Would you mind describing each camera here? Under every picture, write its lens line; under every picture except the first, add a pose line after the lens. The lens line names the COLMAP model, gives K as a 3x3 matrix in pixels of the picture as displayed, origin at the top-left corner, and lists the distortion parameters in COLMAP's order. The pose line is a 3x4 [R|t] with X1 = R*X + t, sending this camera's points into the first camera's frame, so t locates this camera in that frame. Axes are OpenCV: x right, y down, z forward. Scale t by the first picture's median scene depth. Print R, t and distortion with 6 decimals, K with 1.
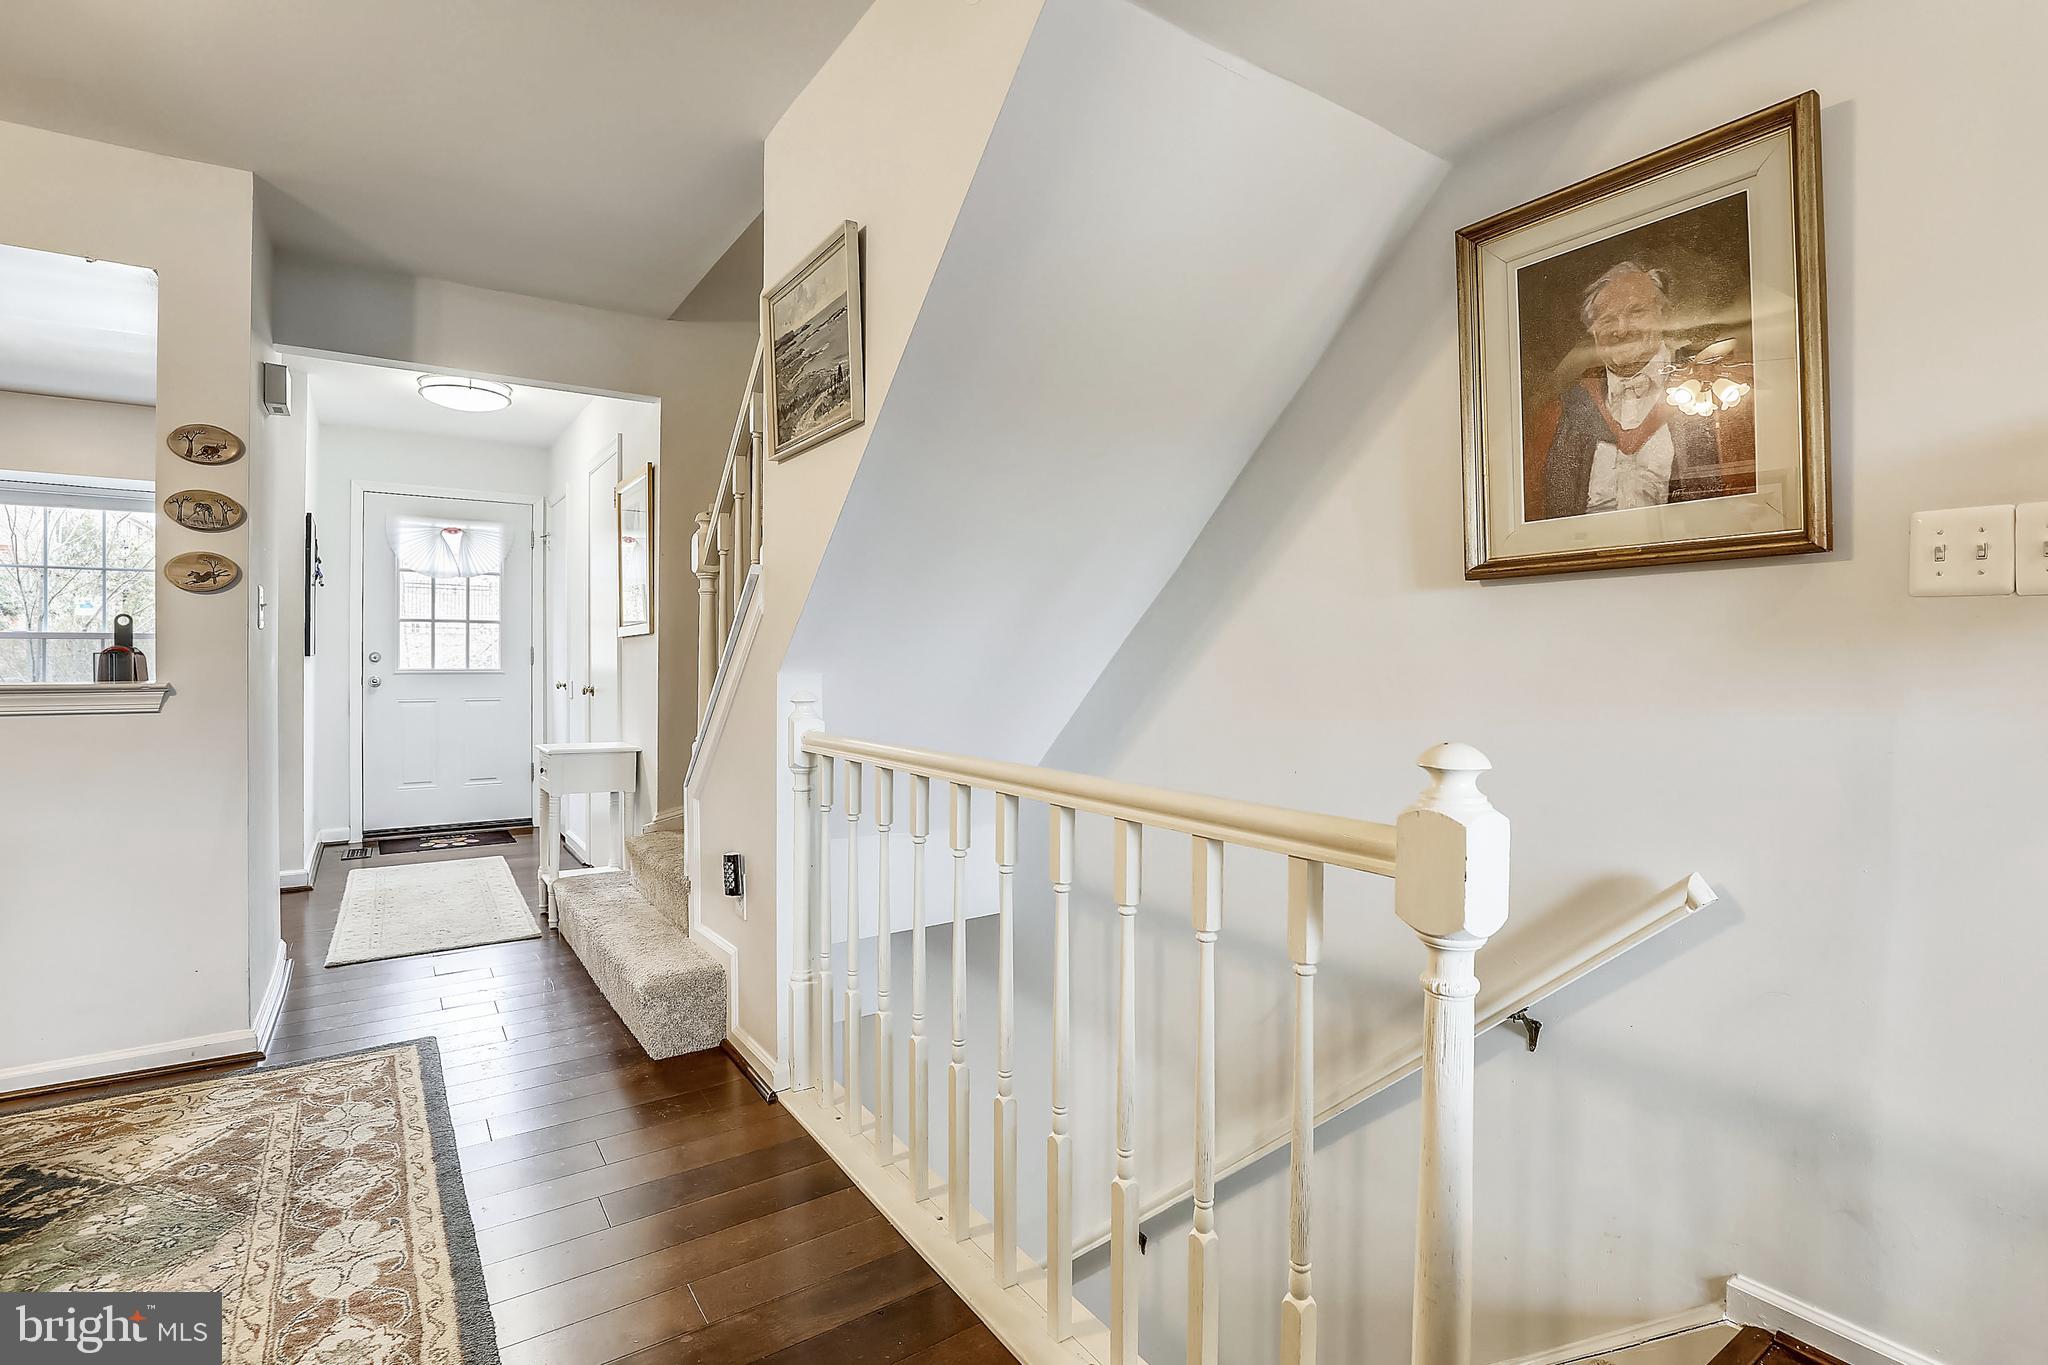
lens RADIAL K [[981.7, 0, 1031.8], [0, 981.7, 668.9], [0, 0, 1]] dist [-0.018853, -0.001153]
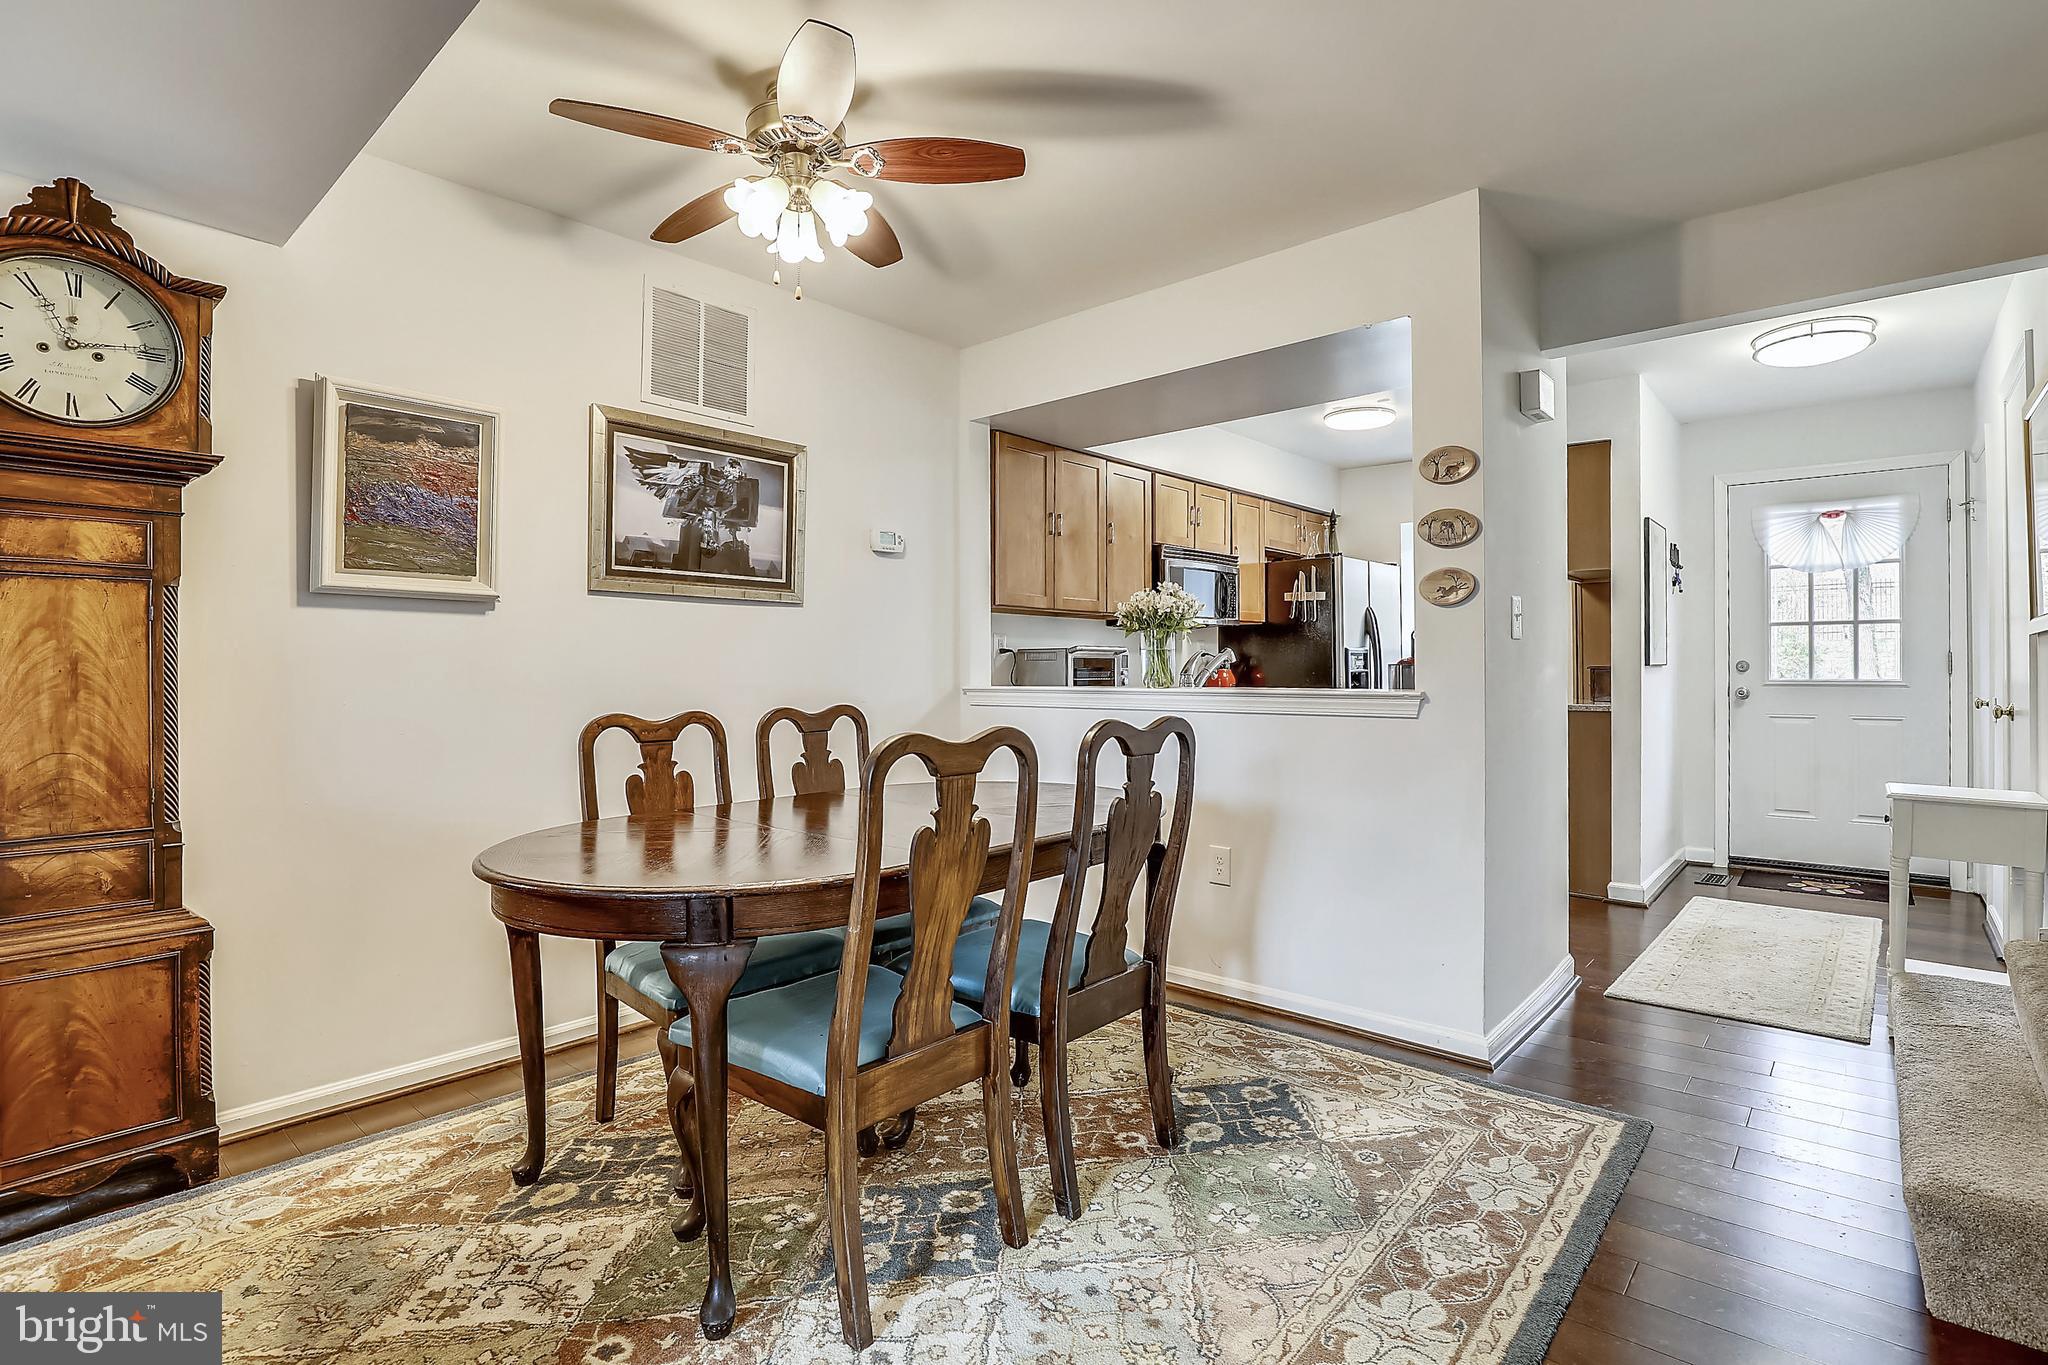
lens RADIAL K [[981.7, 0, 1028.1], [0, 981.7, 667.3], [0, 0, 1]] dist [-0.018853, -0.001153]
pose [[0.264676, -0.003850, -0.964330, 0.050340], [-0.007042, 0.999958, -0.005924, -0.002811], [0.964312, 0.008358, 0.264638, 0.288823]]
